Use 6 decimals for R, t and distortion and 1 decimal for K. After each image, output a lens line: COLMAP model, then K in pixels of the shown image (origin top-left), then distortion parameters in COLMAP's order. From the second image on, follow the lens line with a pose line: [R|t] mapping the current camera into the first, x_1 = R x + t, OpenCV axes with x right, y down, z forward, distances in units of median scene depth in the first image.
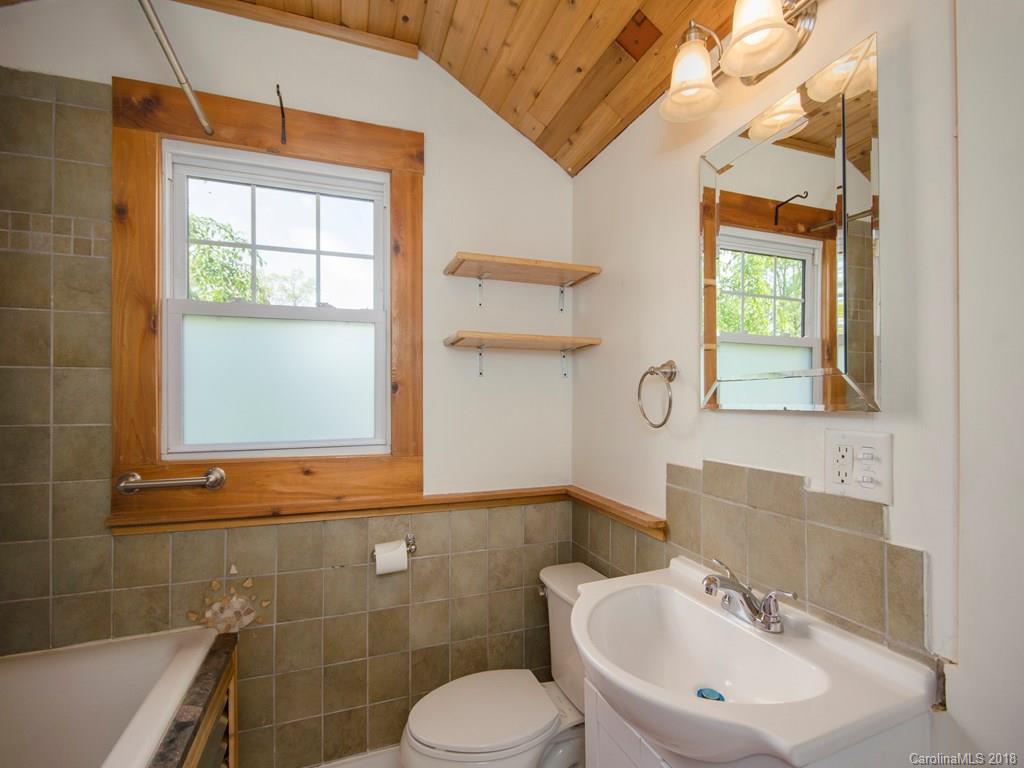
lens RADIAL K [[474.1, 0, 512.0], [0, 474.1, 384.0], [0, 0, 1]] dist [-0.000727, -0.001120]
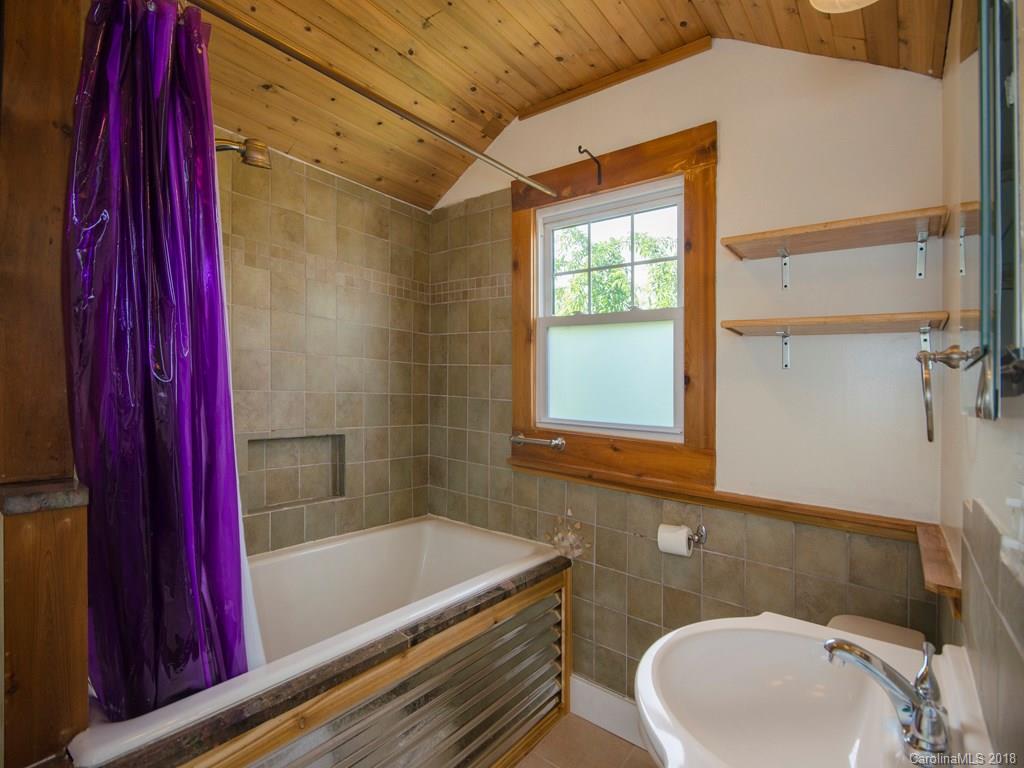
lens RADIAL K [[492.5, 0, 512.0], [0, 492.5, 384.0], [0, 0, 1]] dist [-0.001430, -0.000776]
pose [[0.523808, 0.019733, -0.851608, 0.502186], [-0.010359, 0.999805, 0.016795, 0.001719], [0.851773, 0.000024, 0.523910, 0.115819]]
